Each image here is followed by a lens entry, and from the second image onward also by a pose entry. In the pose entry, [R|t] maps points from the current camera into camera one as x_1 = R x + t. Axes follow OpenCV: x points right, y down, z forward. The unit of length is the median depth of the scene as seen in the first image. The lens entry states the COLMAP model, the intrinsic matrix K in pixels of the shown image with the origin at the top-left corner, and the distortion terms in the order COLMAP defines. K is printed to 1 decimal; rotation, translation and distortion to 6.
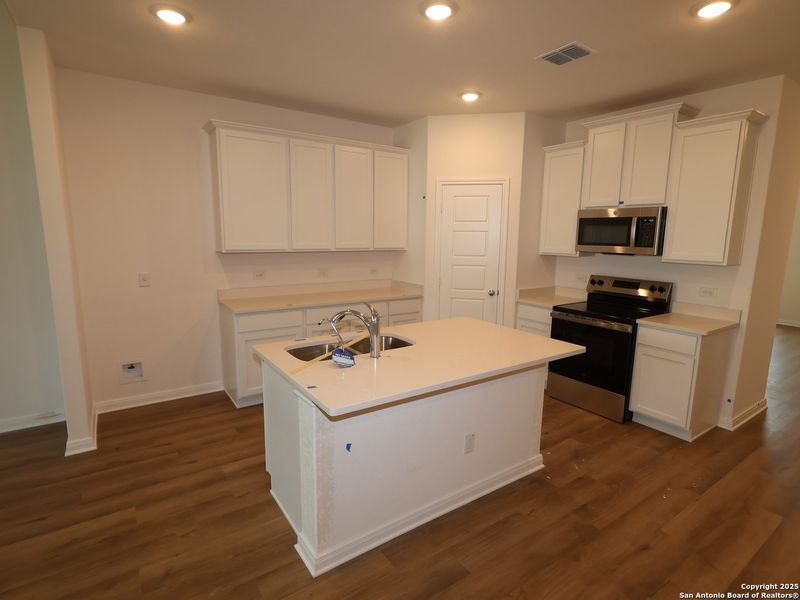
lens RADIAL K [[417.6, 0, 401.1], [0, 417.6, 300.9], [0, 0, 1]] dist [-0.000753, -0.003175]
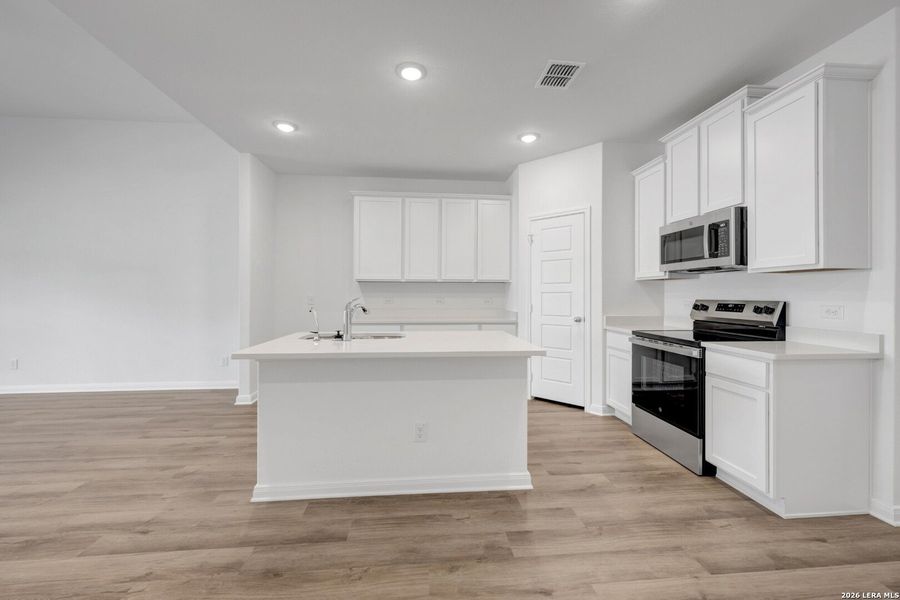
lens RADIAL K [[356.5, 0, 451.7], [0, 356.5, 294.5], [0, 0, 1]] dist [-0.004577, 0.000844]
pose [[0.872031, -0.013751, -0.489257, 0.482895], [-0.068609, 0.986302, -0.150005, 0.091999], [0.484618, 0.164377, 0.859143, 0.150883]]
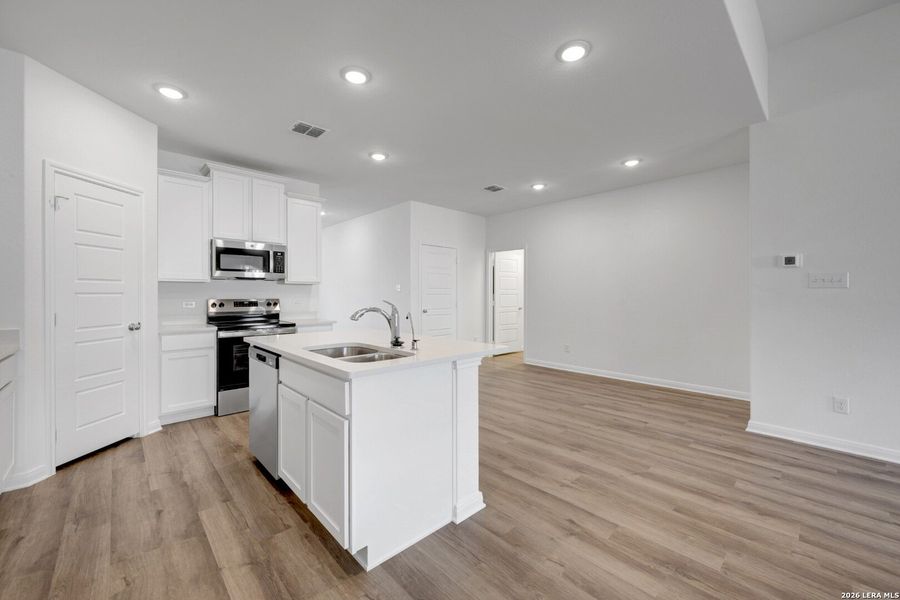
lens RADIAL K [[356.5, 0, 452.3], [0, 356.5, 291.4], [0, 0, 1]] dist [-0.004577, 0.000844]
pose [[-0.148041, -0.003889, 0.988974, -0.703445], [0.159769, 0.986763, 0.027796, -0.009583], [-0.975991, 0.162122, -0.145460, 0.647759]]
